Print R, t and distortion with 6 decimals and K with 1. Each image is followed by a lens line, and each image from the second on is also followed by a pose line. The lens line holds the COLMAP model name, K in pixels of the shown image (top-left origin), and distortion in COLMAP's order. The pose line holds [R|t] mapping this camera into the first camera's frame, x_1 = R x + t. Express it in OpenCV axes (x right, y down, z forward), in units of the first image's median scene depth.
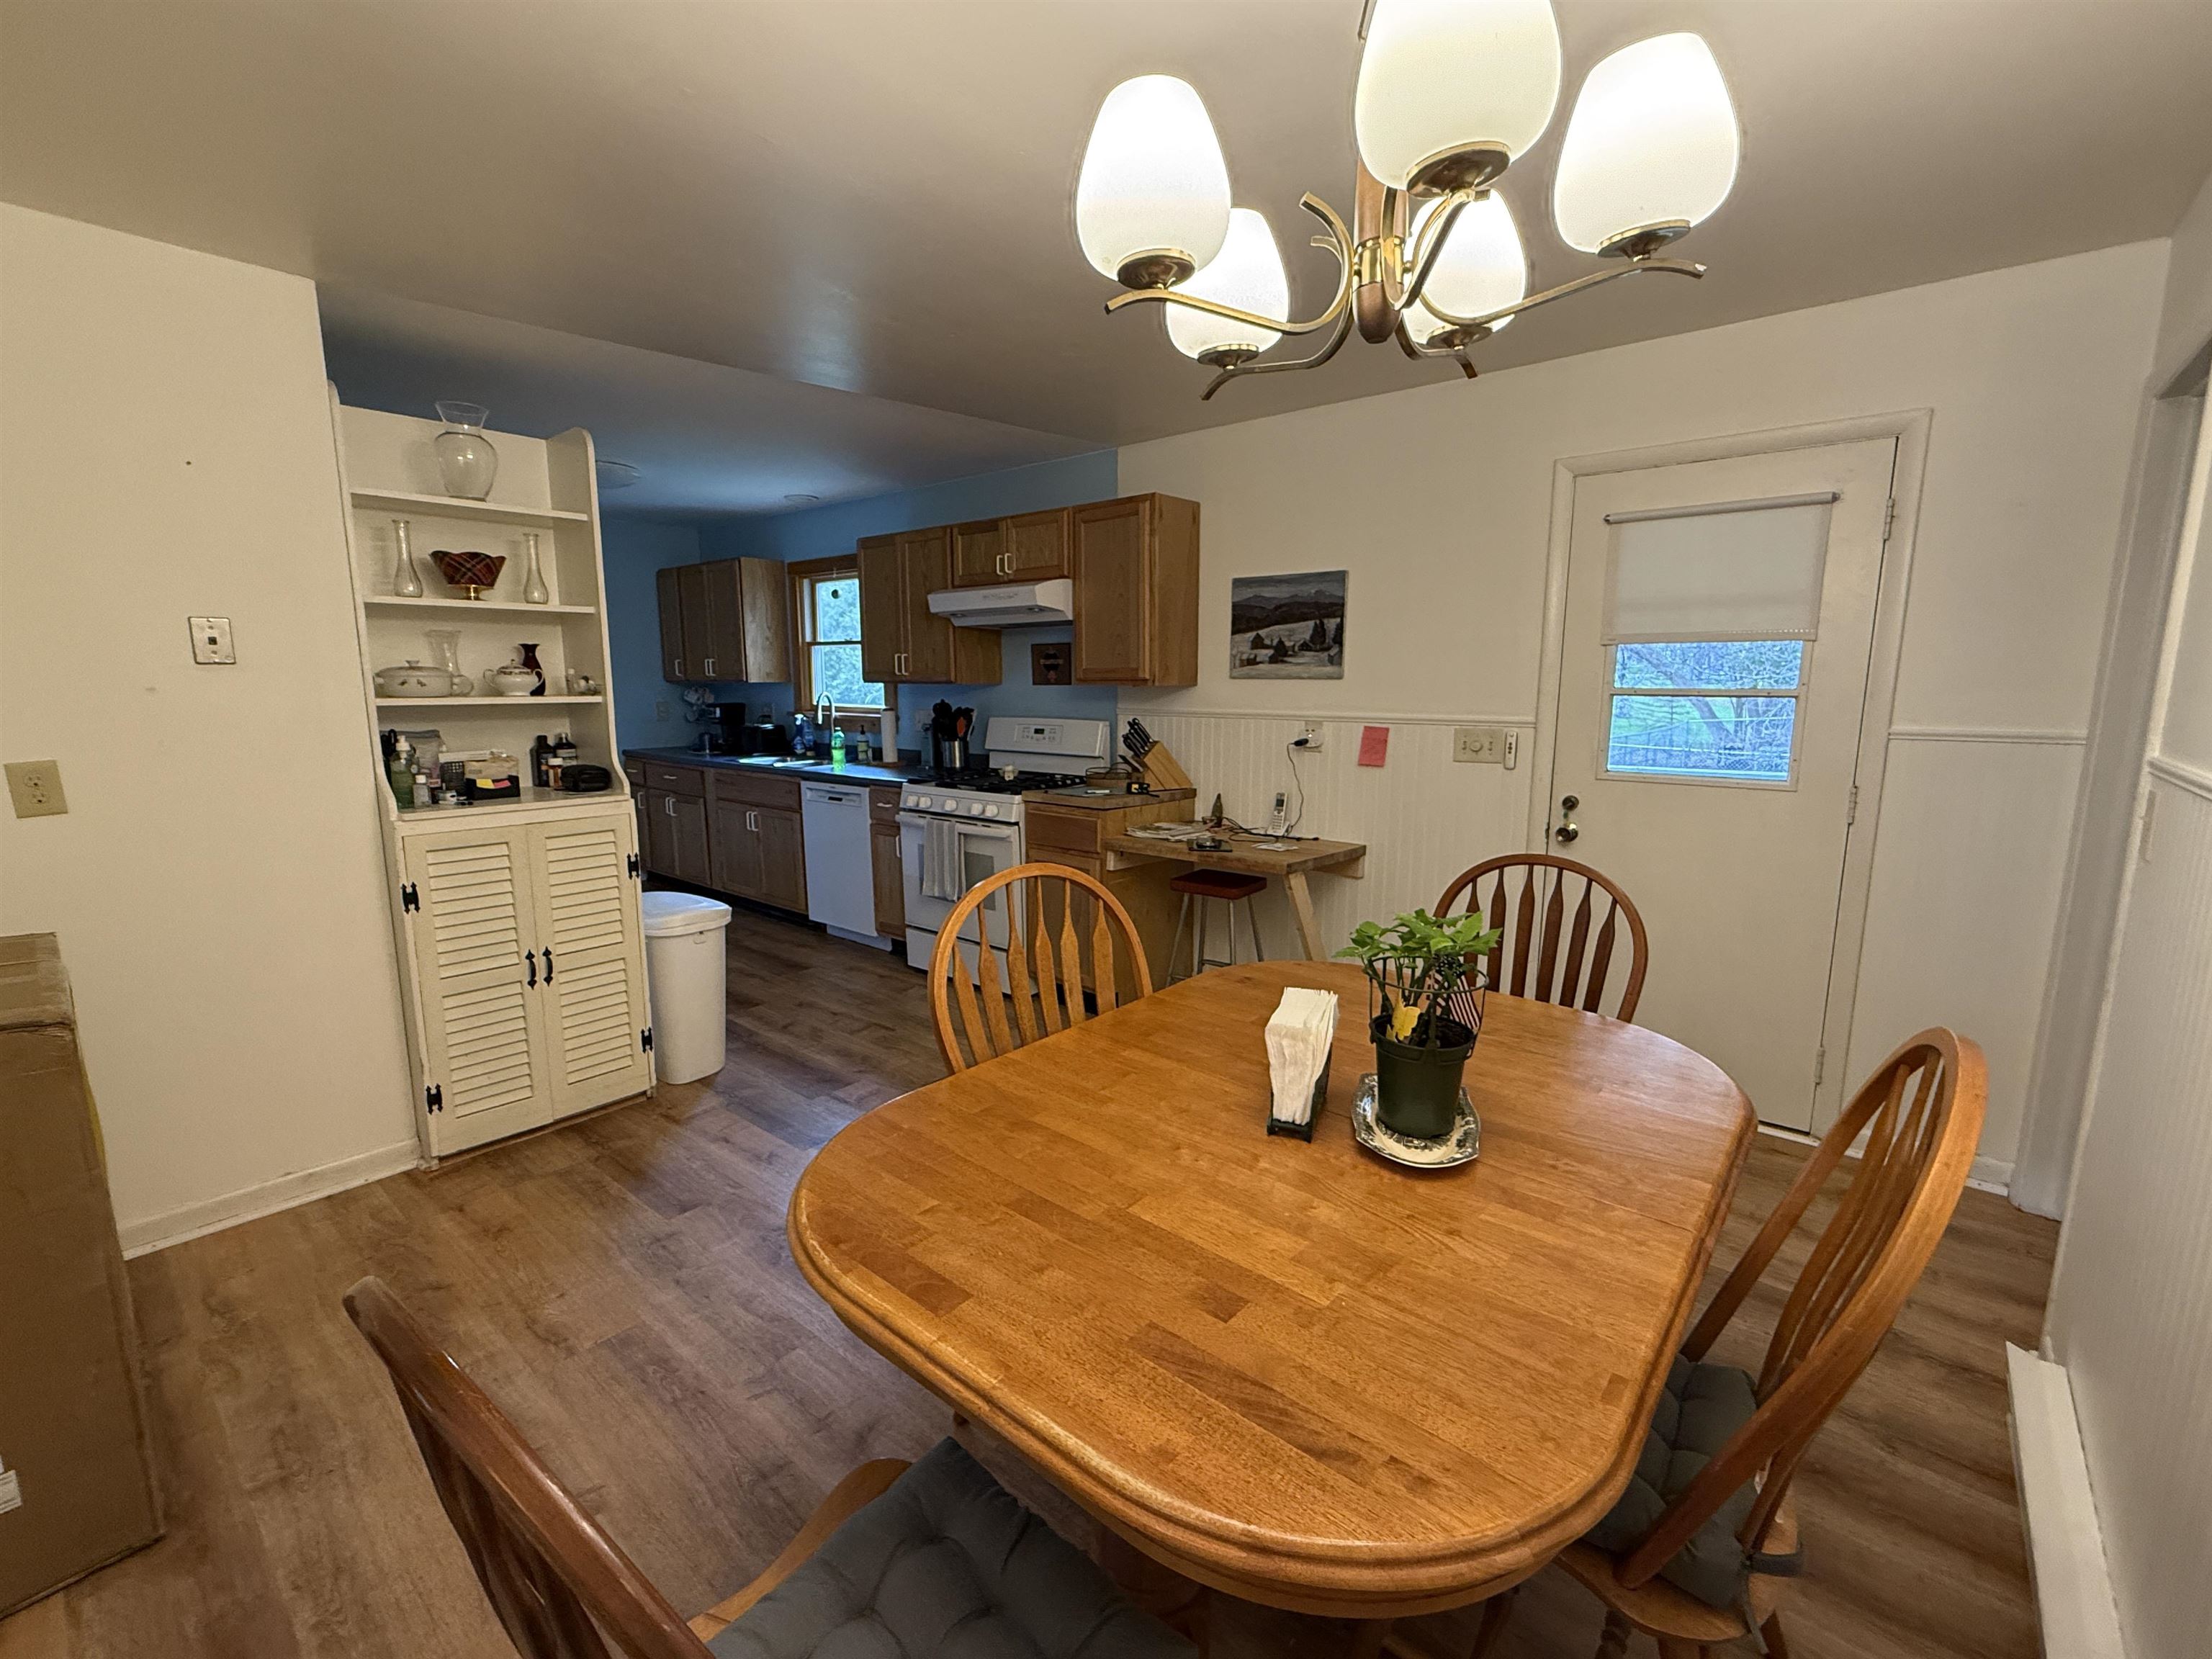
lens RADIAL K [[946.0, 0, 1106.0], [0, 946.0, 829.5], [0, 0, 1]] dist [-0.000023, -0.000003]
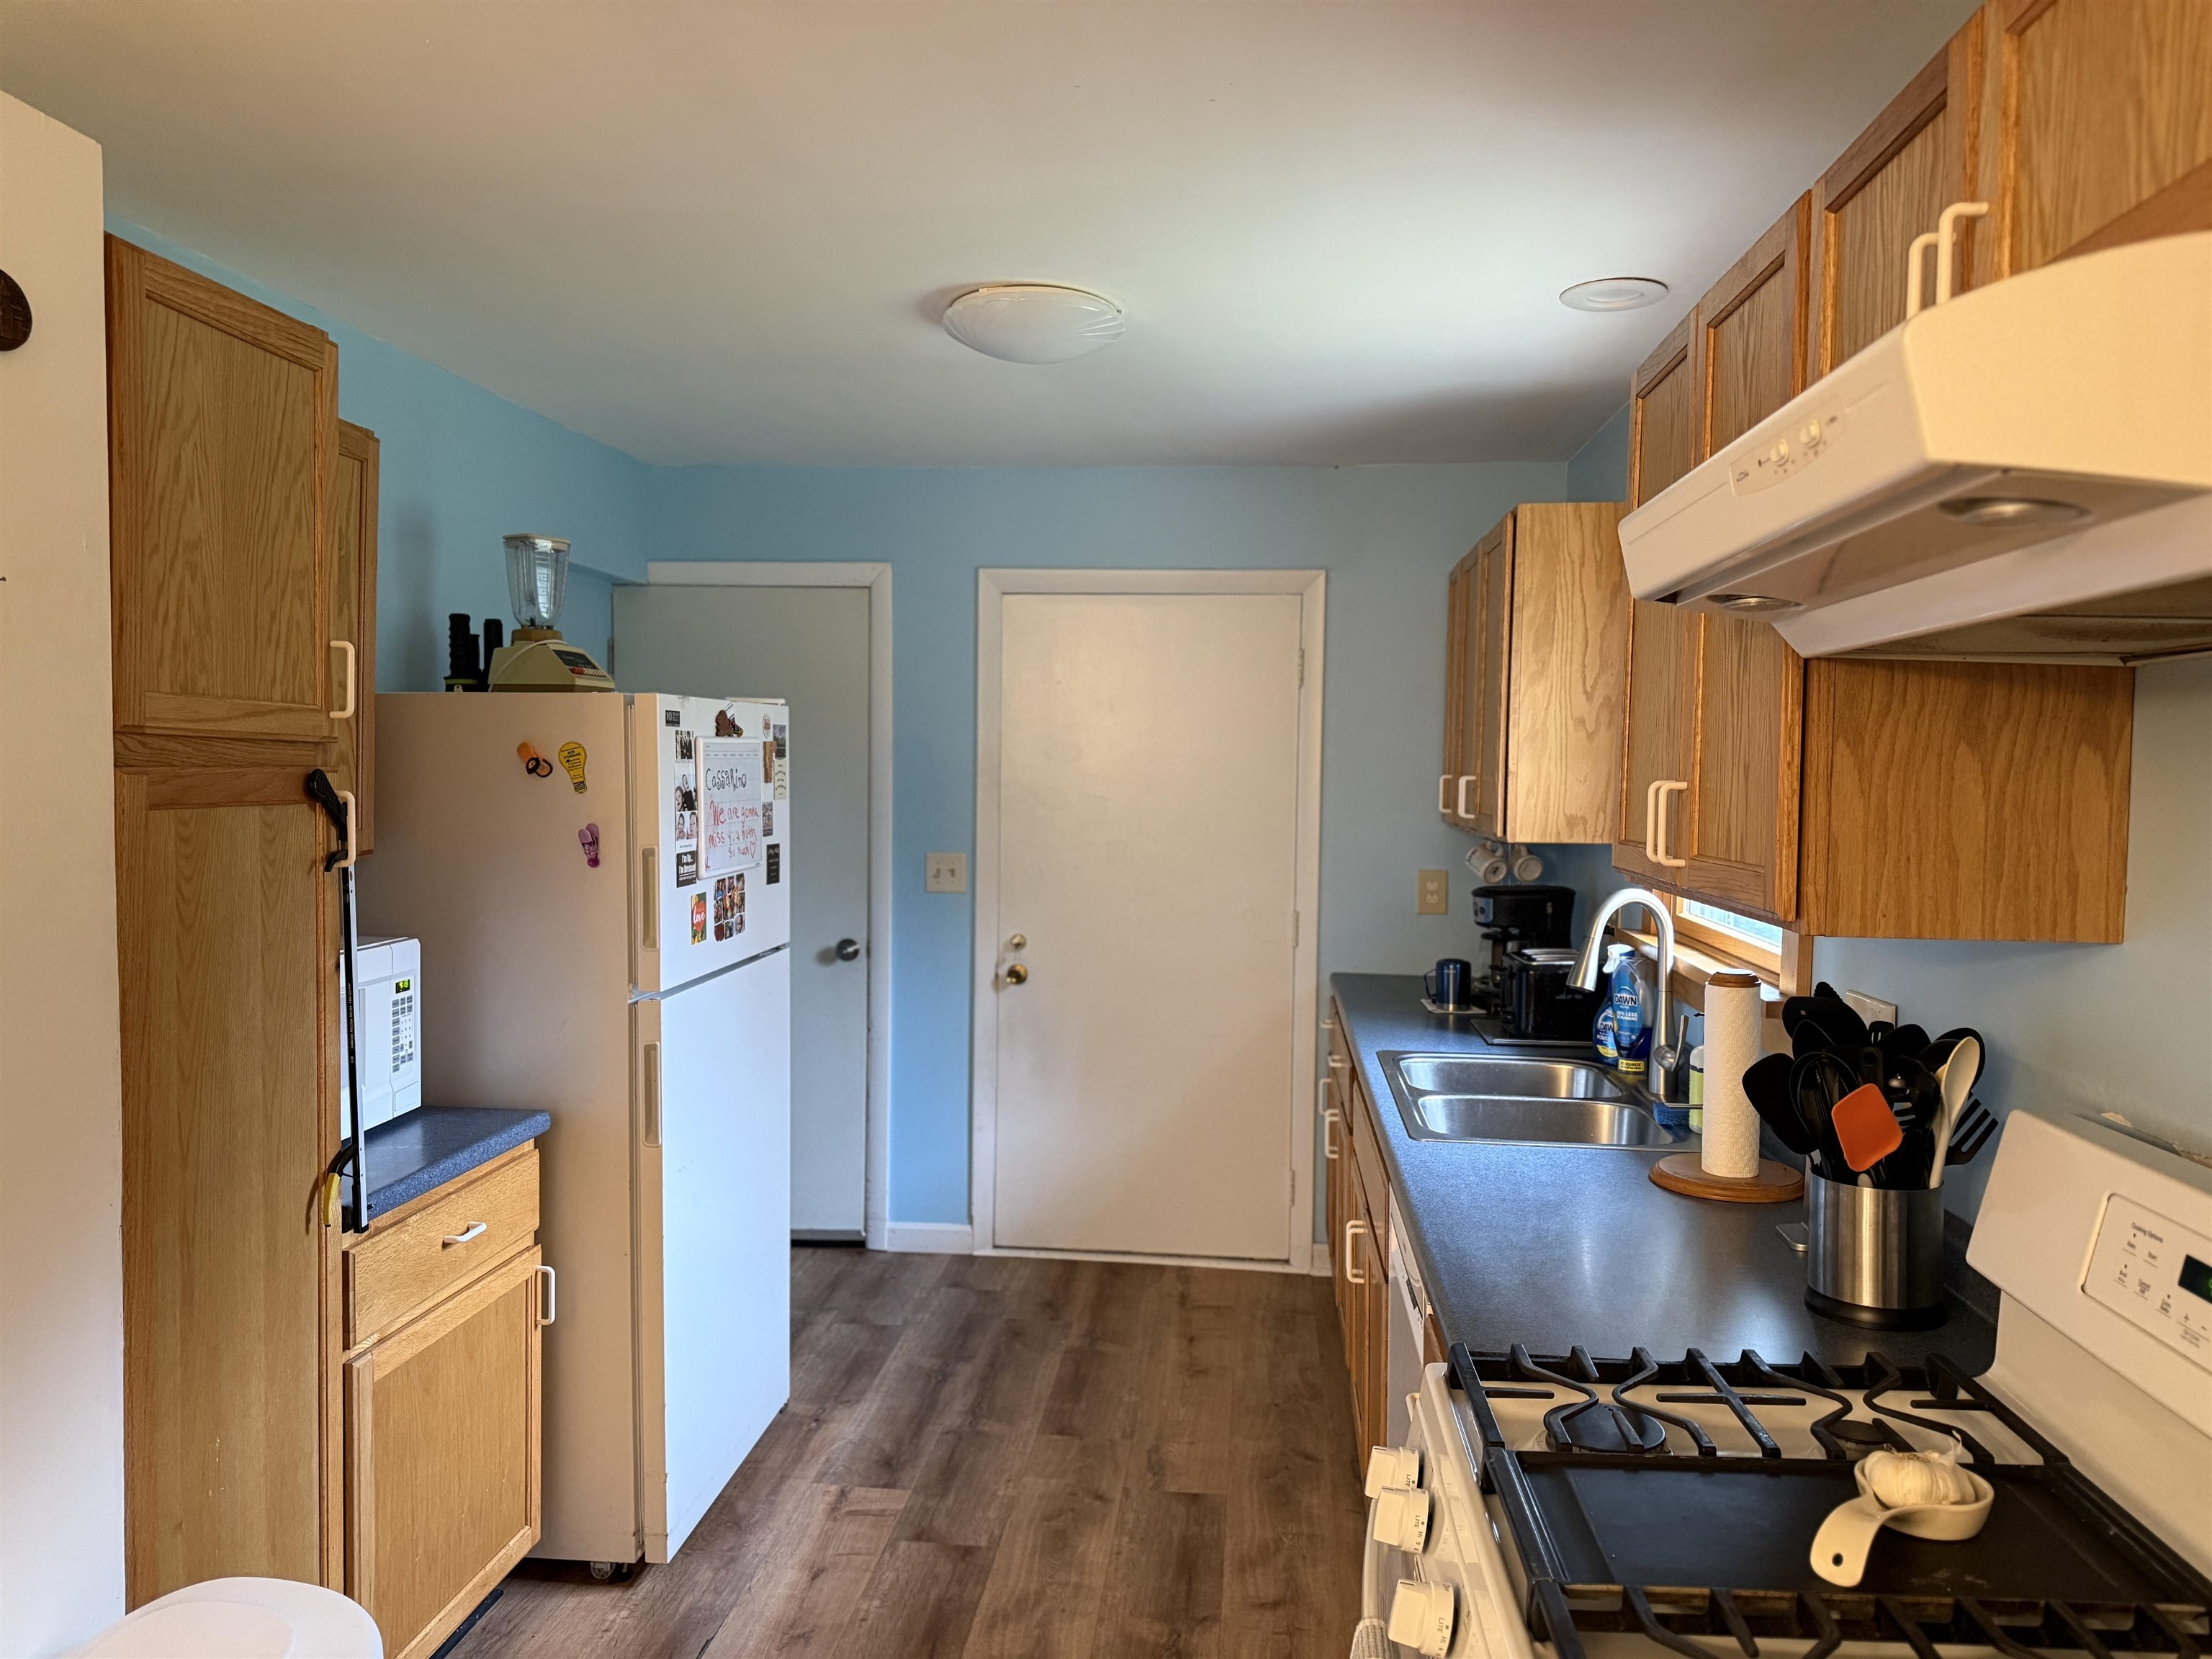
lens RADIAL K [[1544.7, 0, 1106.0], [0, 1544.7, 829.5], [0, 0, 1]] dist [0.008176, 0.001984]
pose [[0.566945, 0.037058, -0.822922, 0.027422], [-0.137508, 0.989228, -0.050187, -0.109972], [0.812198, 0.141612, 0.565934, 0.540511]]
